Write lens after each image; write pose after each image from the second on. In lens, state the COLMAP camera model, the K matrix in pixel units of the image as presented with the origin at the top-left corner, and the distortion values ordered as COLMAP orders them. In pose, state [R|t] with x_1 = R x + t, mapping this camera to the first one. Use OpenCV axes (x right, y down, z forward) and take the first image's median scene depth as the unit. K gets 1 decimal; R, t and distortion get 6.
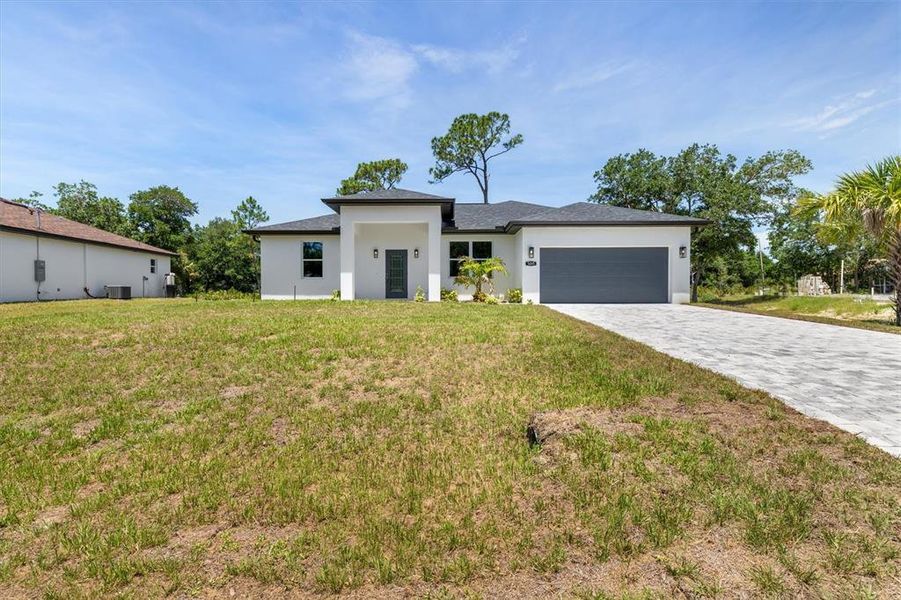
lens RADIAL K [[428.3, 0, 446.6], [0, 428.3, 293.9], [0, 0, 1]] dist [0.019306, -0.011437]
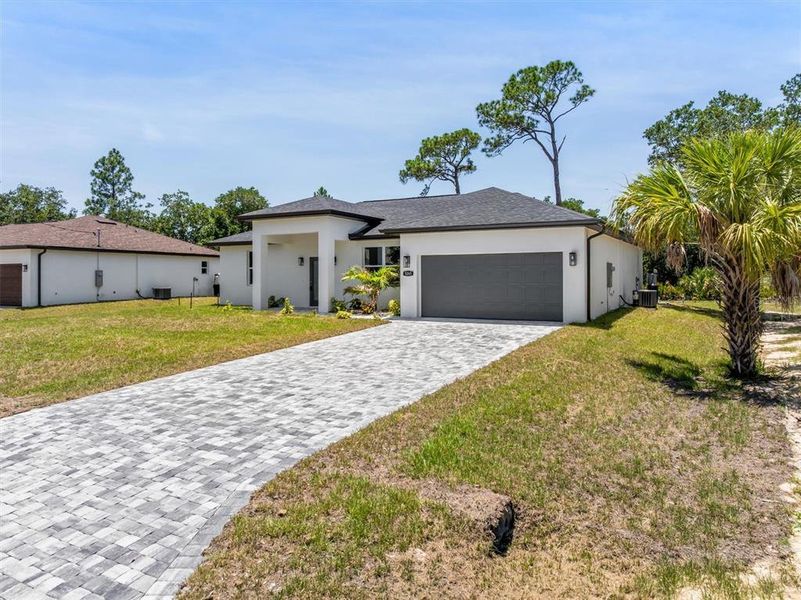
lens RADIAL K [[564.5, 0, 418.6], [0, 564.5, 283.6], [0, 0, 1]] dist [-0.023723, -0.000898]
pose [[0.890081, 0.003413, -0.455789, 0.428295], [0.002811, 0.999912, 0.012977, -0.036119], [0.455793, -0.012832, 0.889993, -0.038503]]
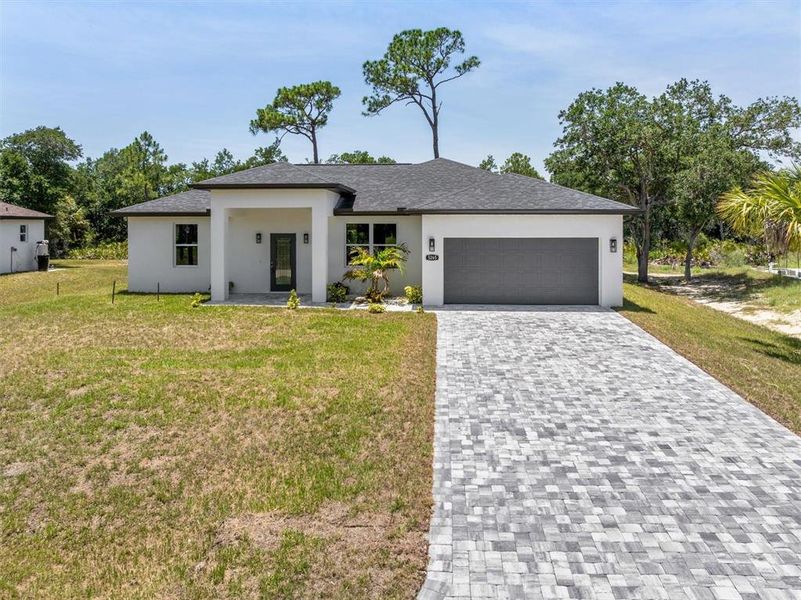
lens RADIAL K [[585.1, 0, 400.5], [0, 585.1, 217.4], [0, 0, 1]] dist [-0.029307, -0.002673]
pose [[0.998527, 0.001110, -0.054245, 0.109740], [-0.001599, 0.999959, -0.008964, -0.077732], [0.054233, 0.009037, 0.998487, -0.085082]]
